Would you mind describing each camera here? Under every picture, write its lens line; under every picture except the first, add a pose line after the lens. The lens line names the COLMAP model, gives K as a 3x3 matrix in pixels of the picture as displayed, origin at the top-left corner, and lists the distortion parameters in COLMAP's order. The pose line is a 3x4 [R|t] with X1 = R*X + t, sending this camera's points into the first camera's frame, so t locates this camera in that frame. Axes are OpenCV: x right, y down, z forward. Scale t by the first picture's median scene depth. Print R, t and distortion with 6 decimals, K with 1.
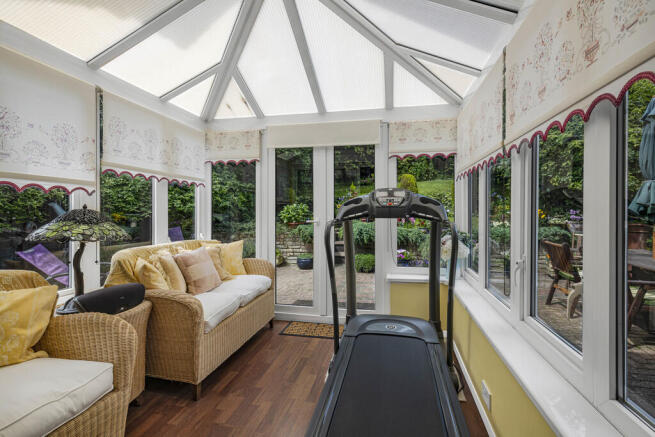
lens RADIAL K [[309.2, 0, 327.5], [0, 309.2, 218.5], [0, 0, 1]] dist [-0.000552, -0.000019]
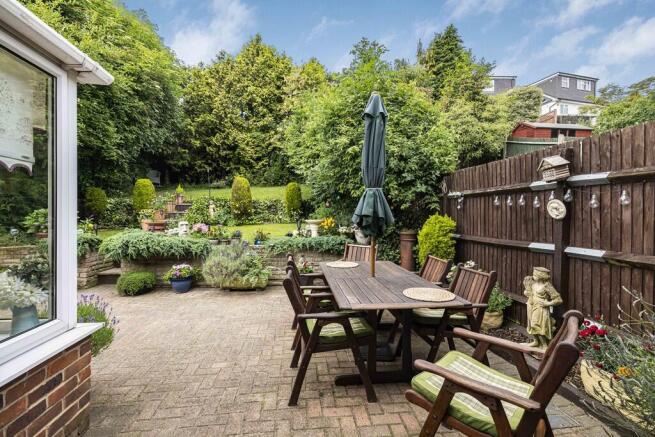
lens RADIAL K [[296.1, 0, 327.5], [0, 296.1, 218.5], [0, 0, 1]] dist [0.001161, 0.000360]
pose [[0.945100, 0.004282, 0.326752, 0.325967], [-0.000232, 0.999923, -0.012433, -0.012585], [-0.326780, 0.011674, 0.945028, 0.112269]]
